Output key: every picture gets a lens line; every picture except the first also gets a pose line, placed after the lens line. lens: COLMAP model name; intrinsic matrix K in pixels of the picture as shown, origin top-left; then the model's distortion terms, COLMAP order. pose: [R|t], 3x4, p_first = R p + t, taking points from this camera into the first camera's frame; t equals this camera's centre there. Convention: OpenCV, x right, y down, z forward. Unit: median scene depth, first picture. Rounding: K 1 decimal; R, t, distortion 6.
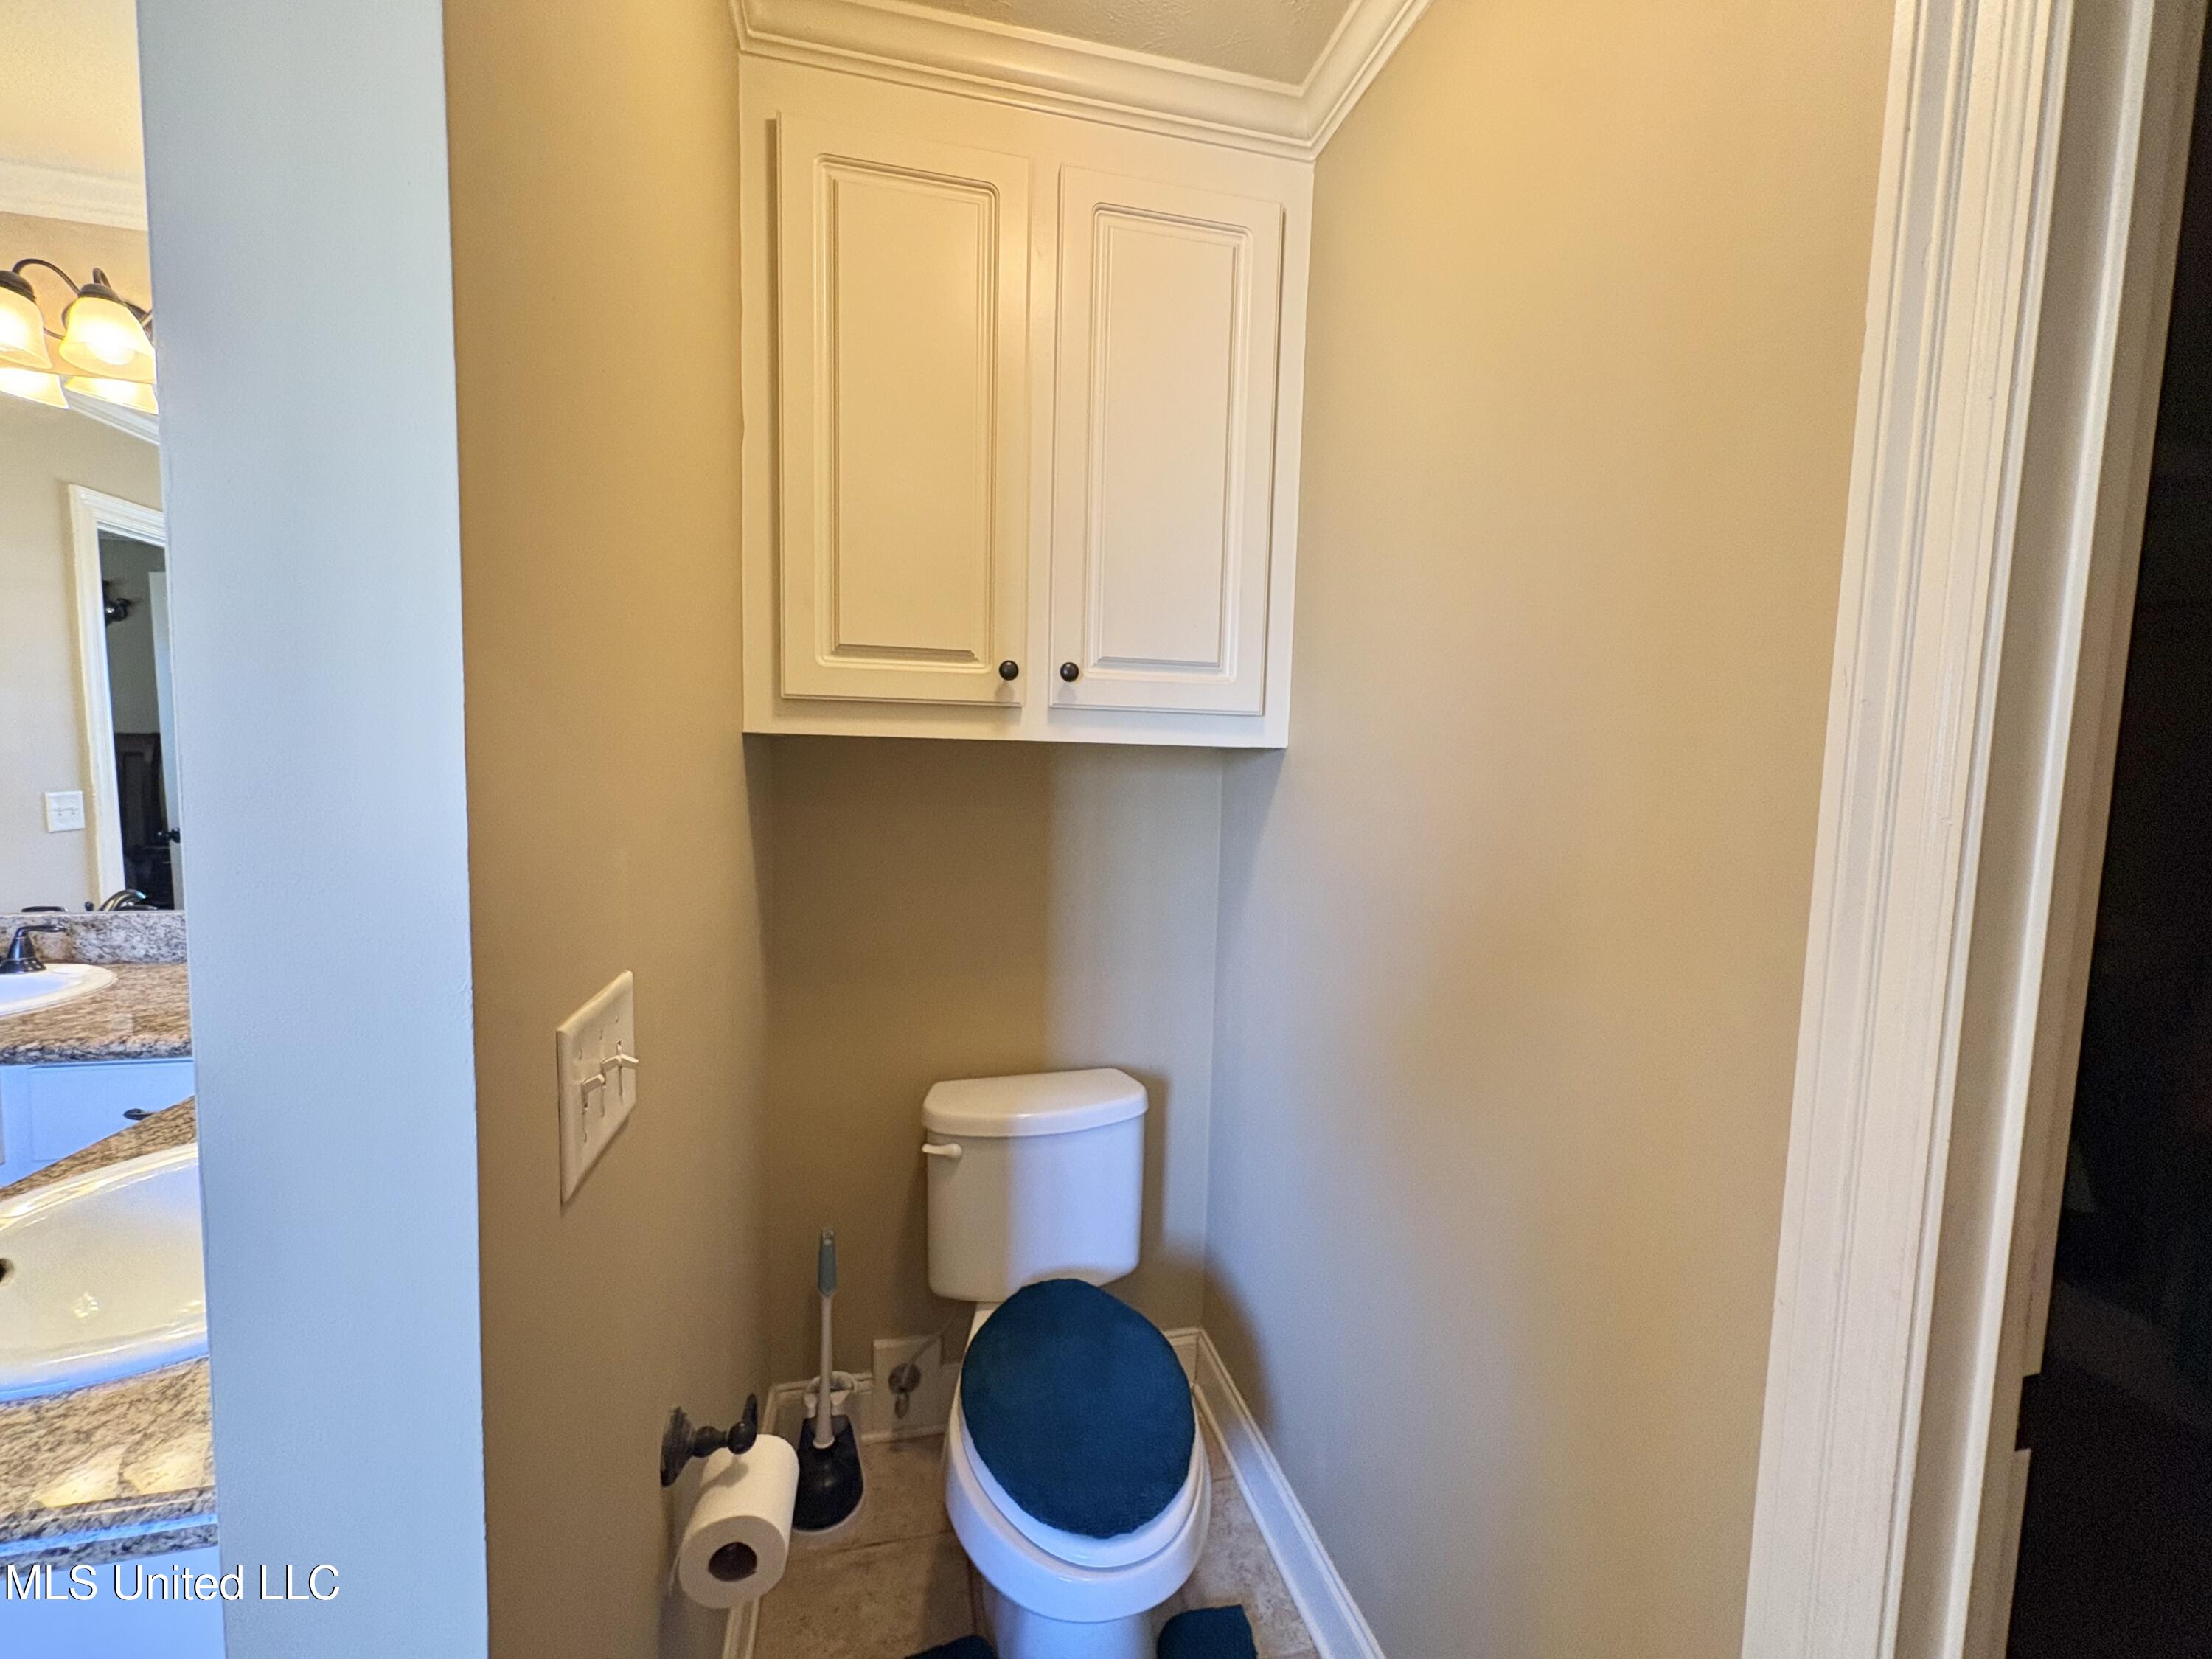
lens RADIAL K [[882.8, 0, 1101.9], [0, 882.8, 829.3], [0, 0, 1]] dist [-0.000753, 0.000714]
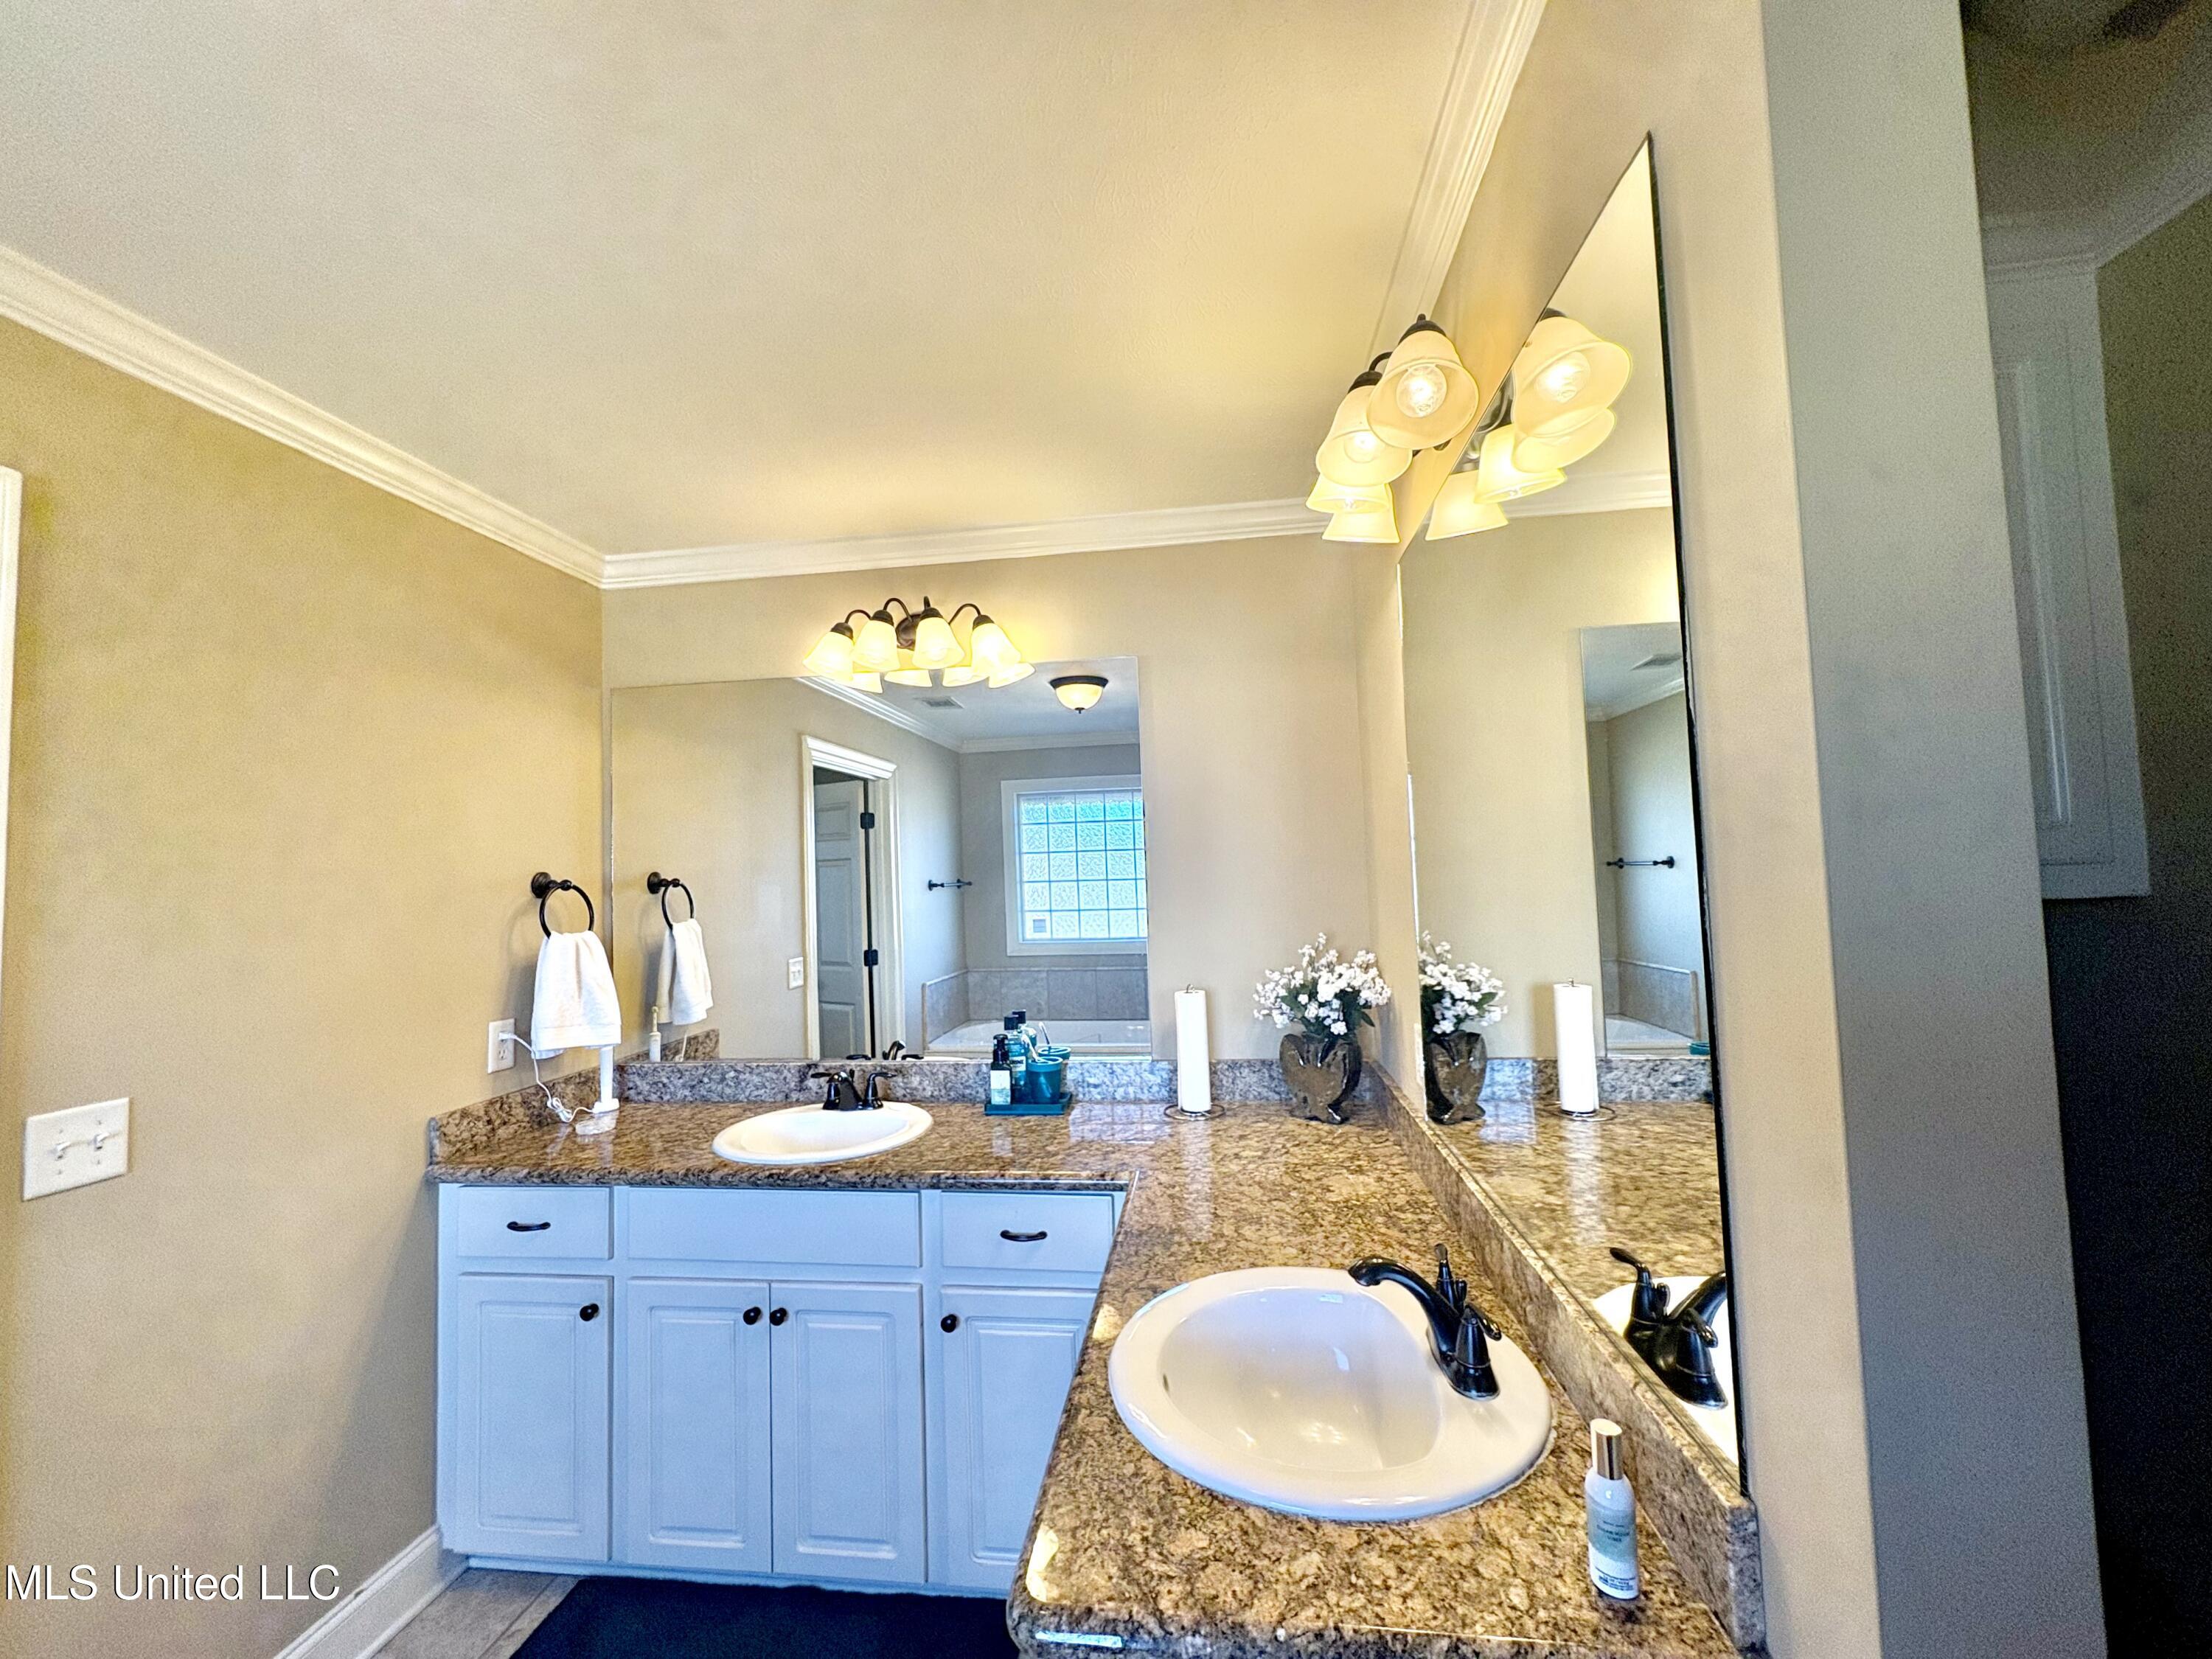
lens RADIAL K [[882.8, 0, 1117.6], [0, 882.8, 823.8], [0, 0, 1]] dist [-0.000753, 0.000714]
pose [[0.937440, -0.072970, -0.340415, -0.326059], [0.024657, 0.989249, -0.144149, -0.052415], [0.347274, 0.126737, 0.929160, -0.138273]]
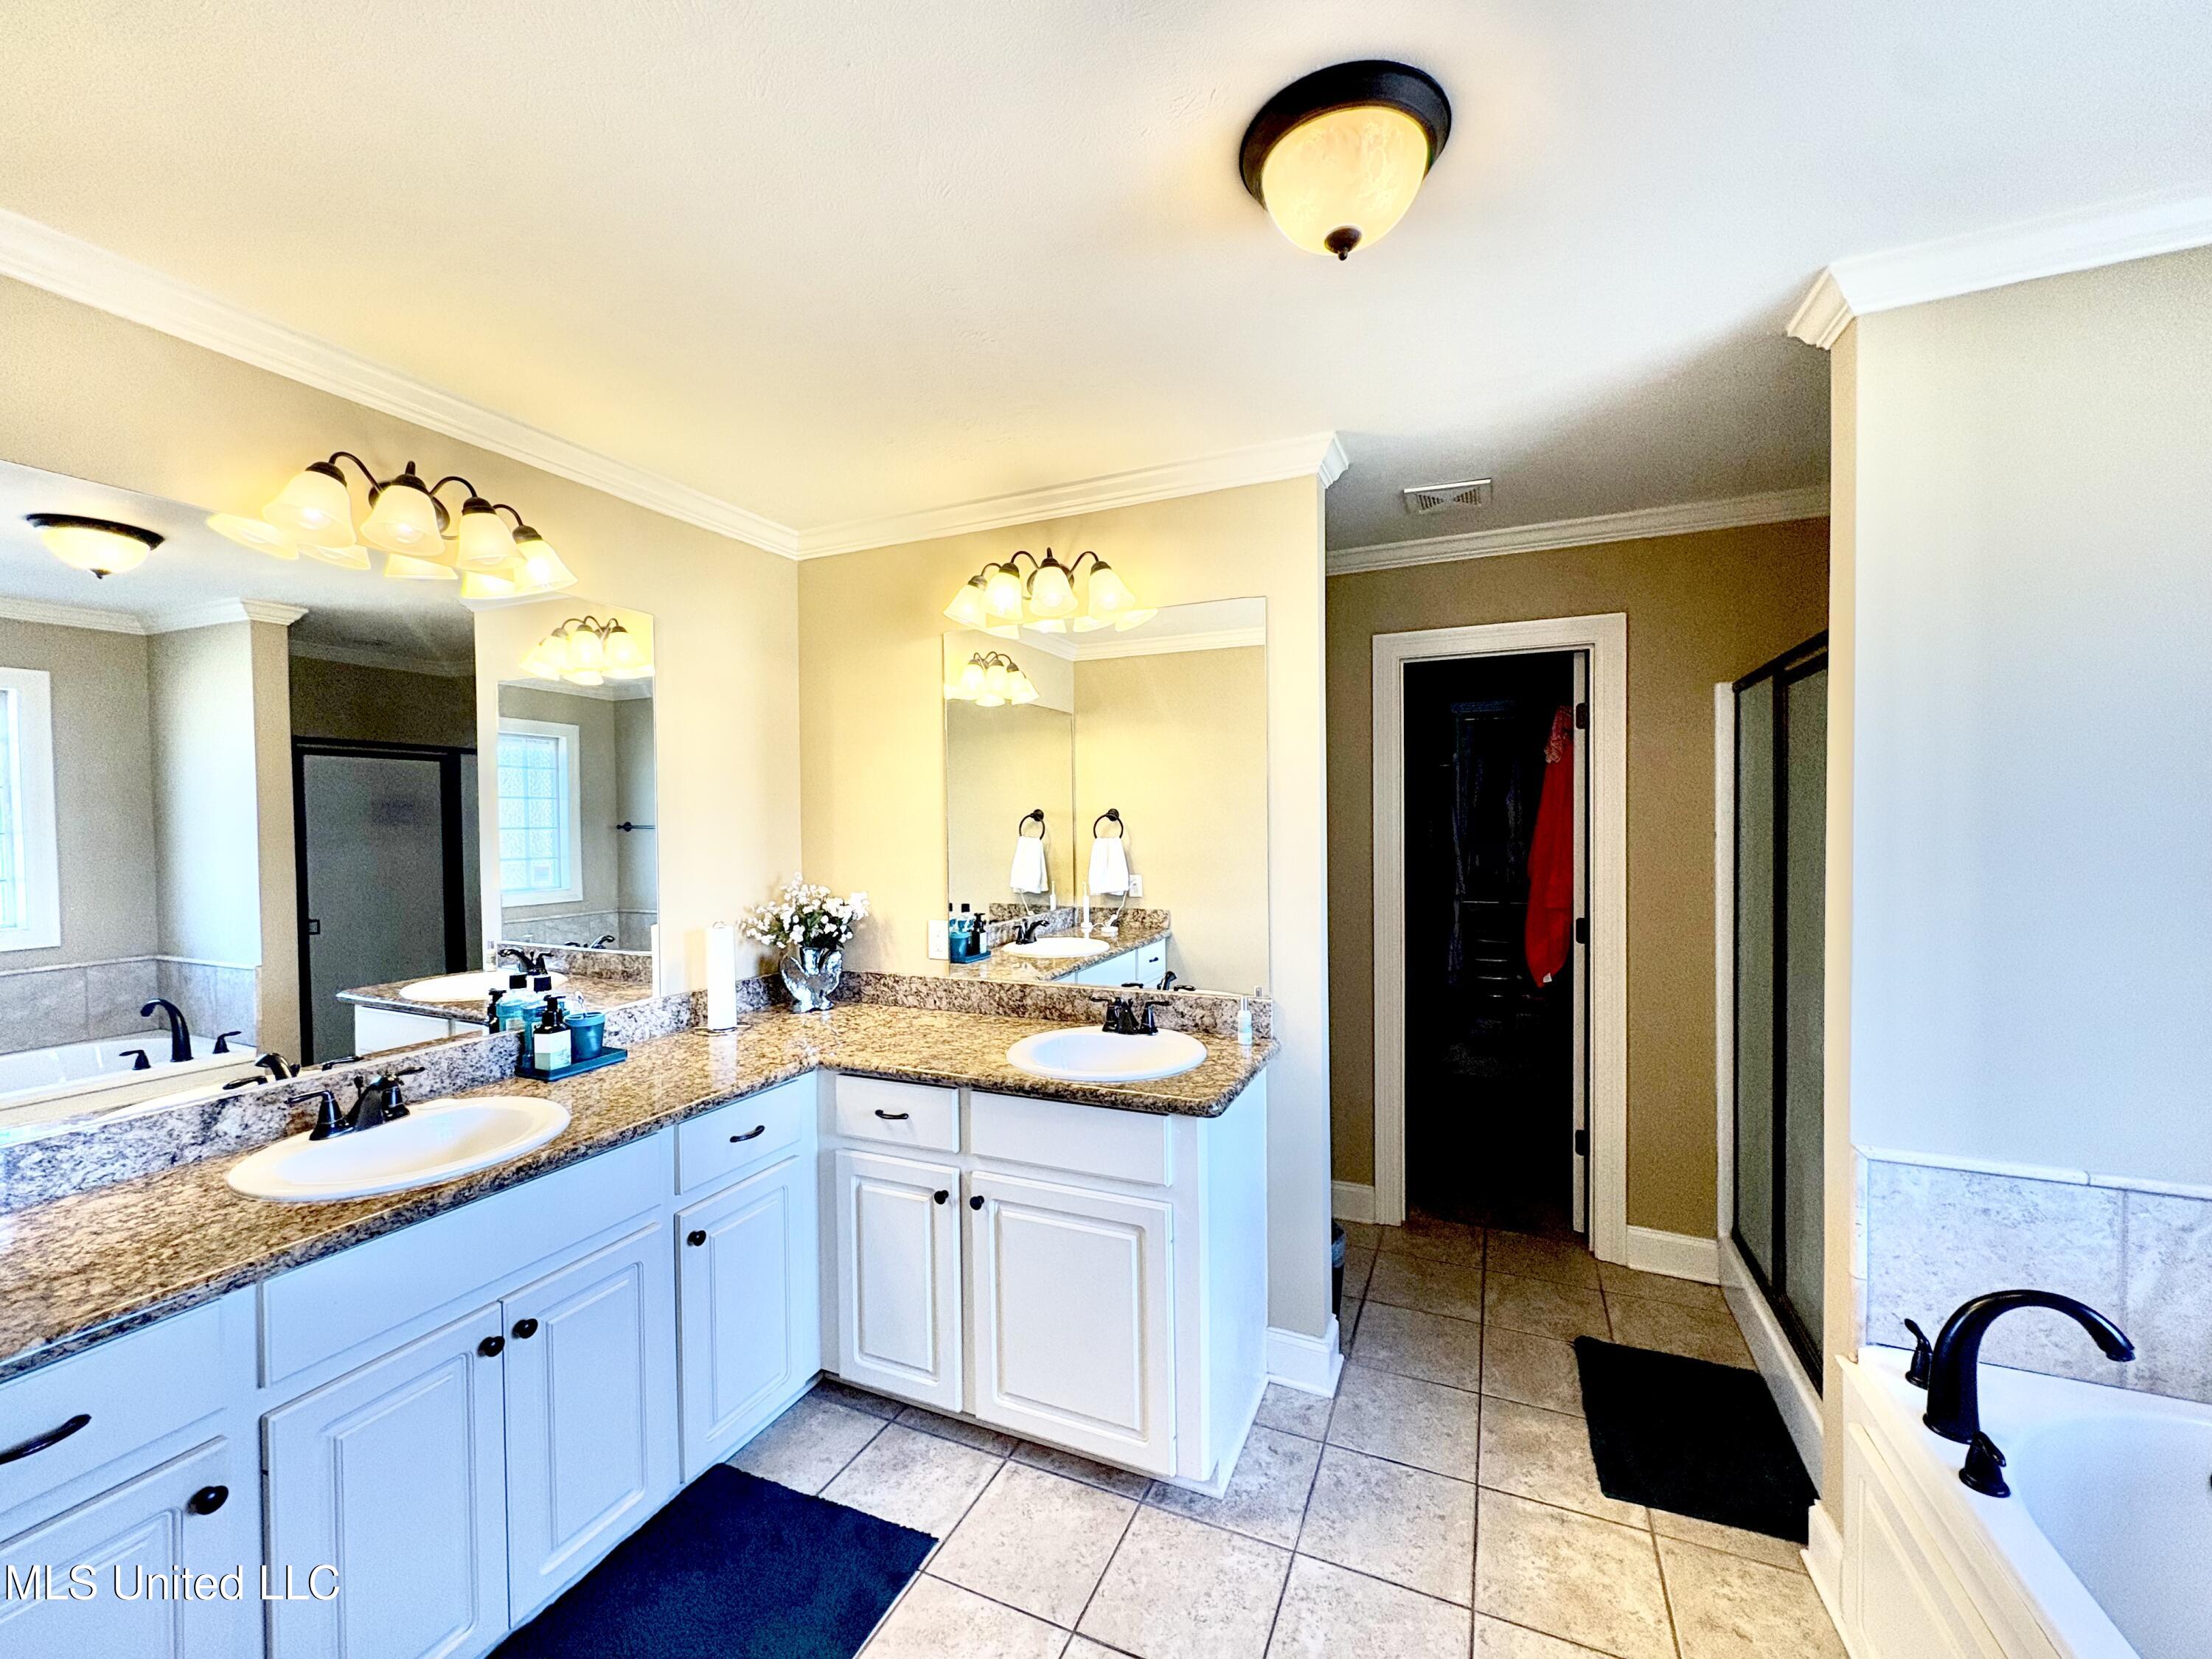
lens RADIAL K [[882.8, 0, 1107.3], [0, 882.8, 833.0], [0, 0, 1]] dist [-0.000753, 0.000714]
pose [[0.595560, -0.044051, 0.802102, -1.294182], [0.091887, 0.995677, -0.013544, -0.066981], [-0.798038, 0.081770, 0.597033, -0.259331]]
